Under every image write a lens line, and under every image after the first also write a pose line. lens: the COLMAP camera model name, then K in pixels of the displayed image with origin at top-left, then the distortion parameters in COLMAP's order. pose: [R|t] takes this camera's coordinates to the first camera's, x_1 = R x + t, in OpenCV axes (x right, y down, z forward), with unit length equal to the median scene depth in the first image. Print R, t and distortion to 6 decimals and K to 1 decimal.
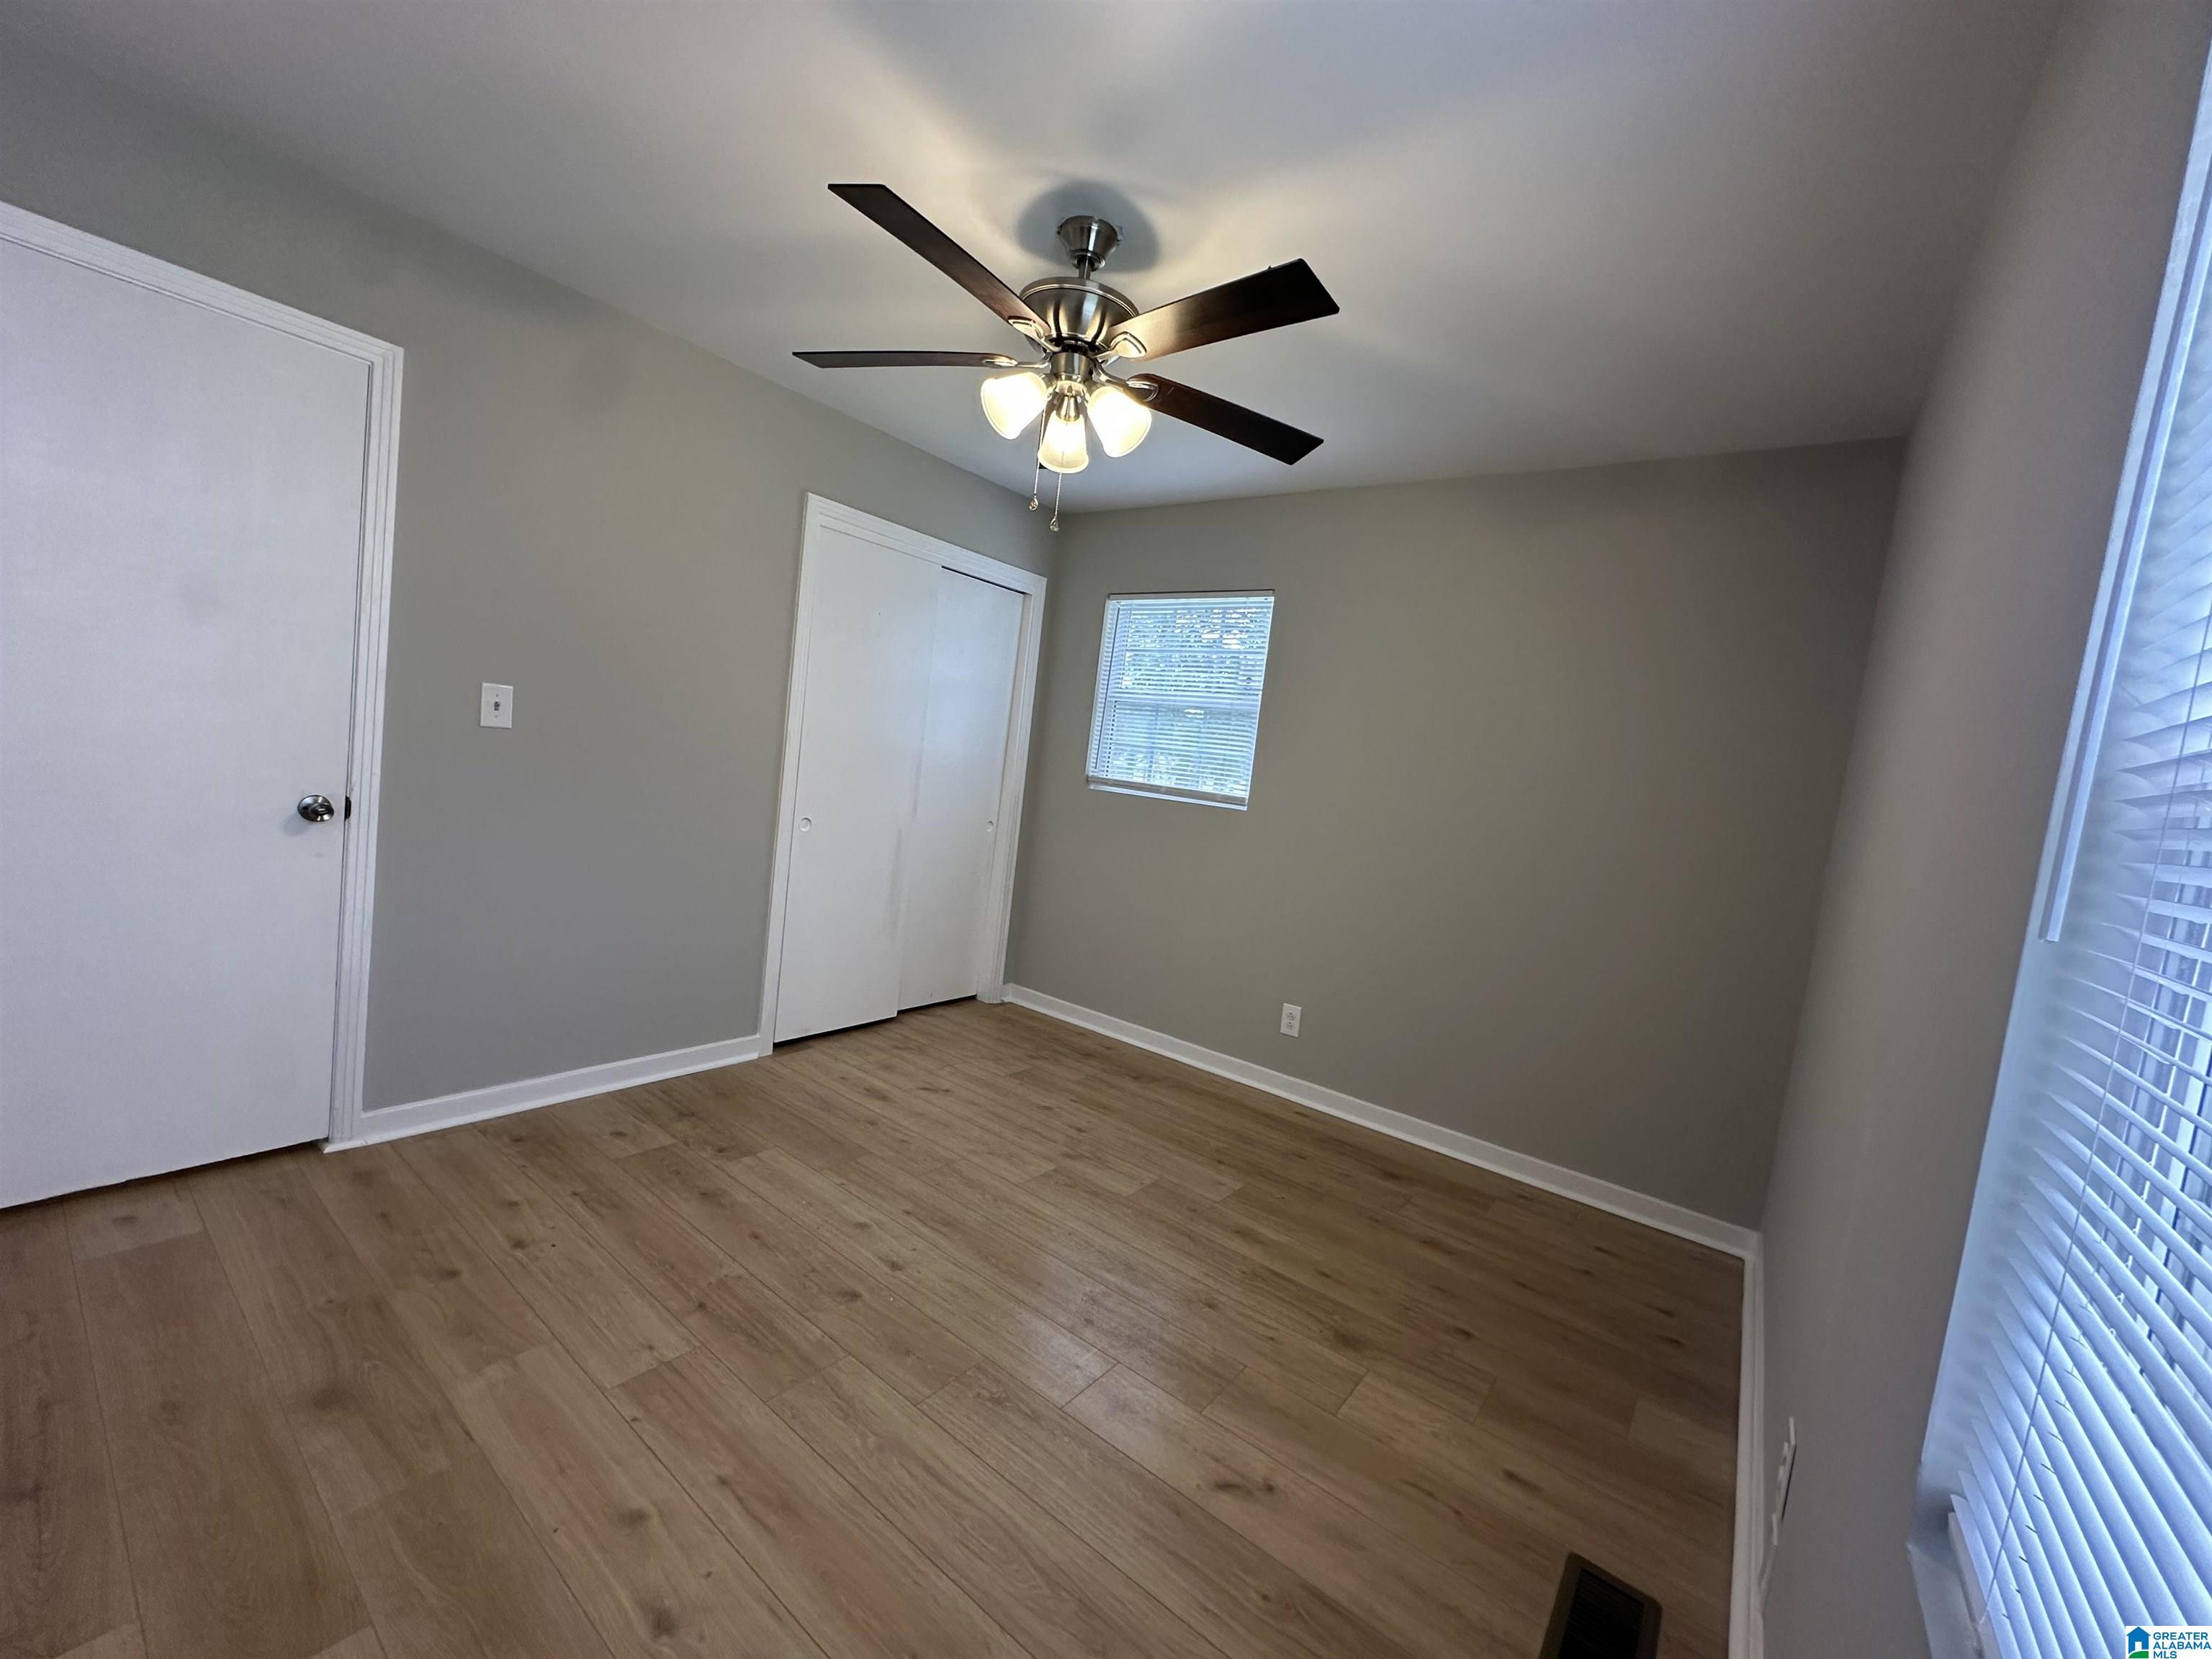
lens RADIAL K [[881.7, 0, 1106.0], [0, 881.7, 829.5], [0, 0, 1]] dist [-0.005601, 0.000899]
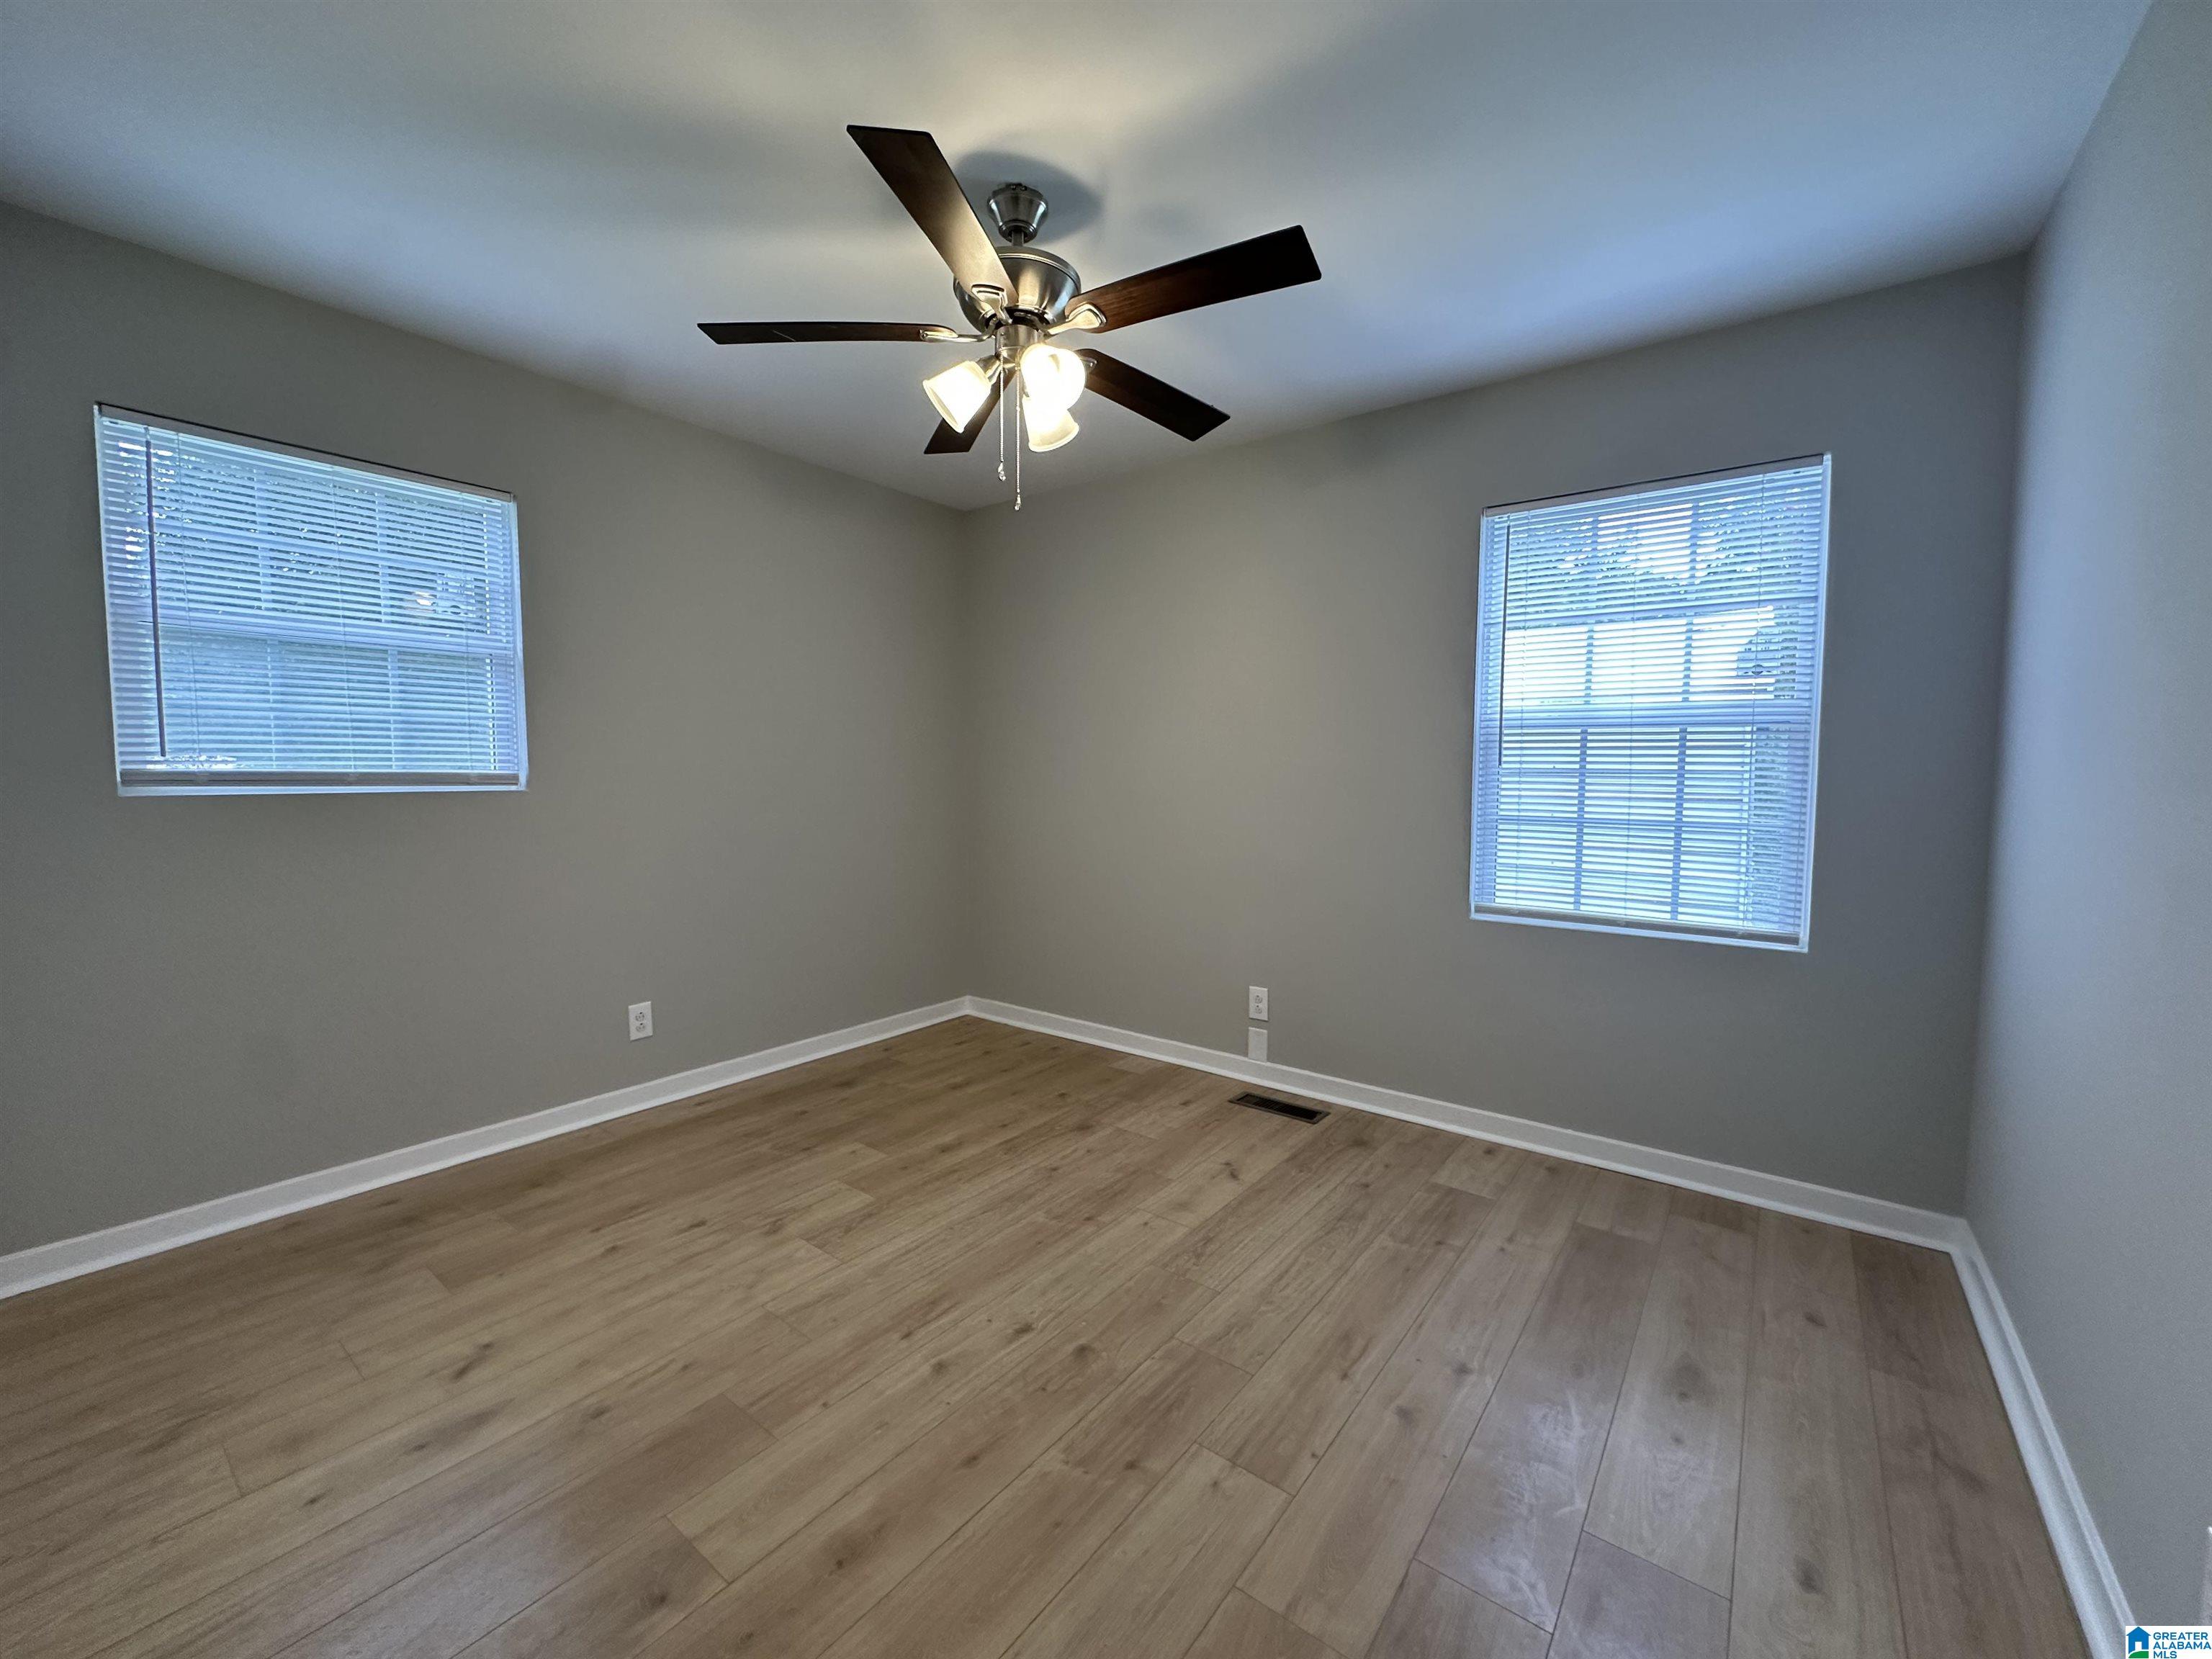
lens RADIAL K [[881.7, 0, 1106.0], [0, 881.7, 829.5], [0, 0, 1]] dist [-0.005601, 0.000899]
pose [[0.005378, -0.183002, 0.983098, -0.898256], [0.074345, 0.980464, 0.182105, -0.136969], [-0.997218, 0.072109, 0.018878, 0.759812]]
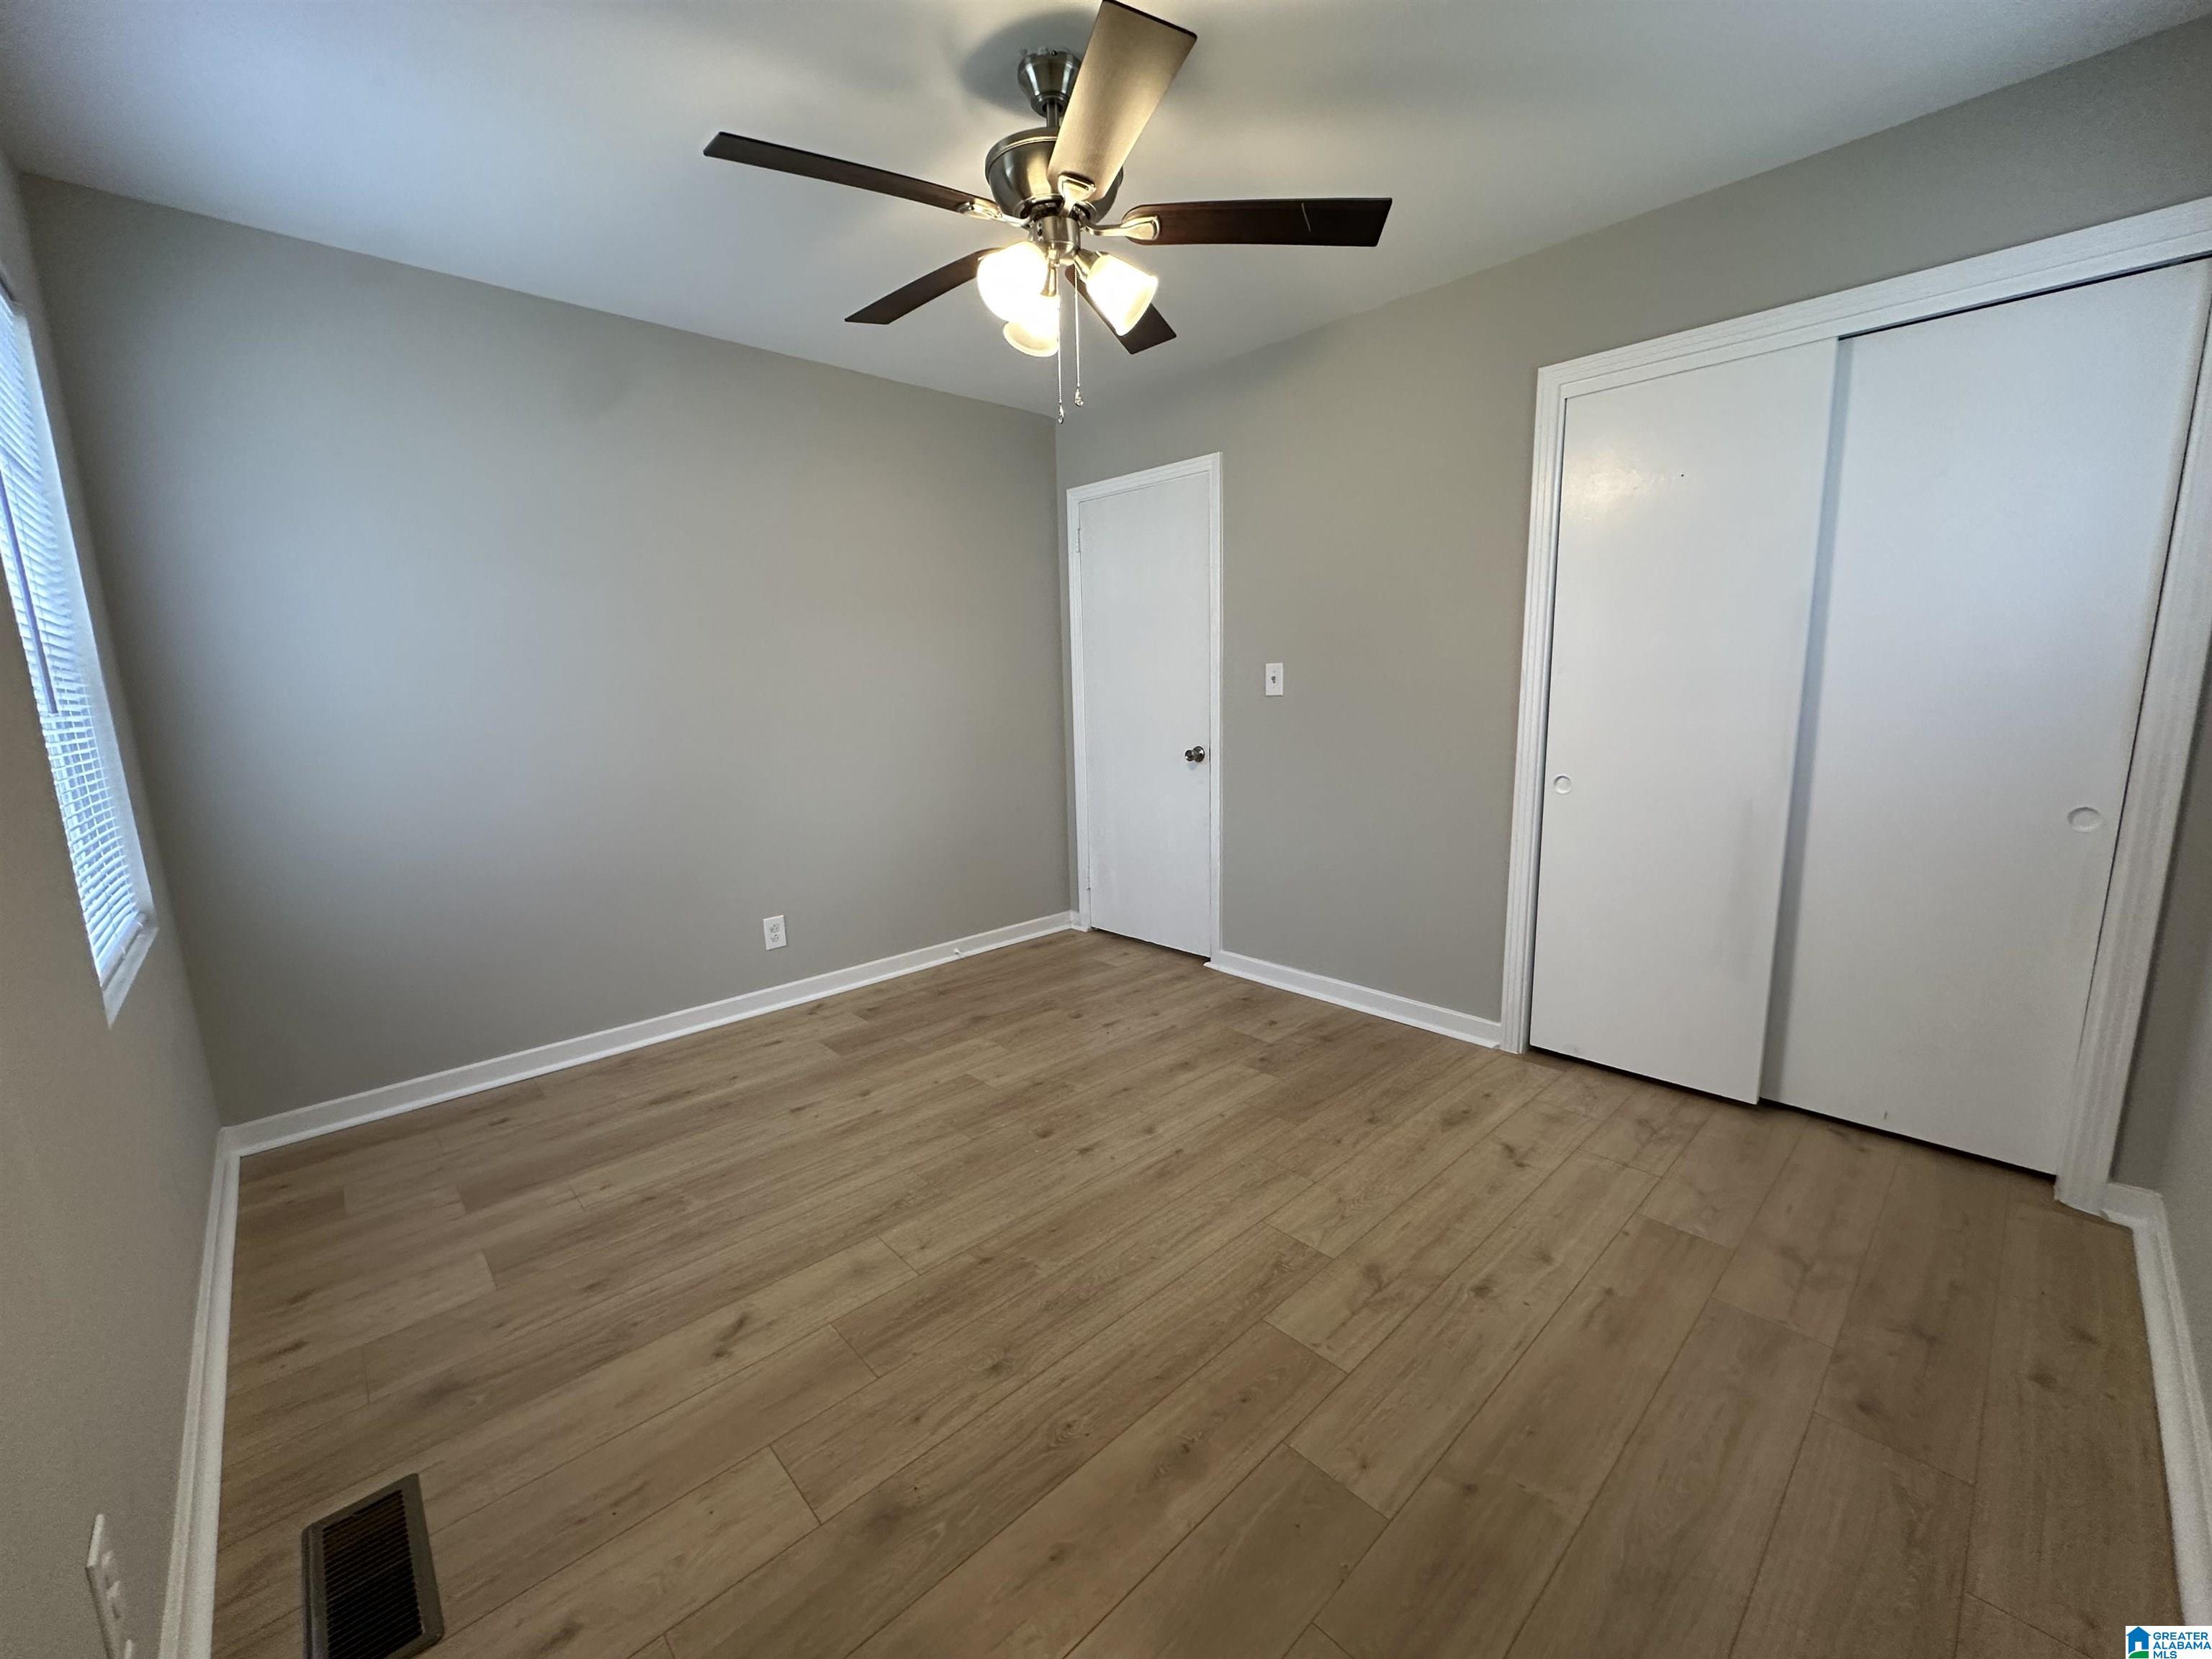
lens RADIAL K [[881.7, 0, 1106.0], [0, 881.7, 829.5], [0, 0, 1]] dist [-0.005601, 0.000899]
pose [[-0.171475, 0.055588, -0.983619, 0.723071], [-0.075920, 0.994692, 0.069449, 0.014627], [0.982259, 0.086585, -0.166345, 1.032726]]
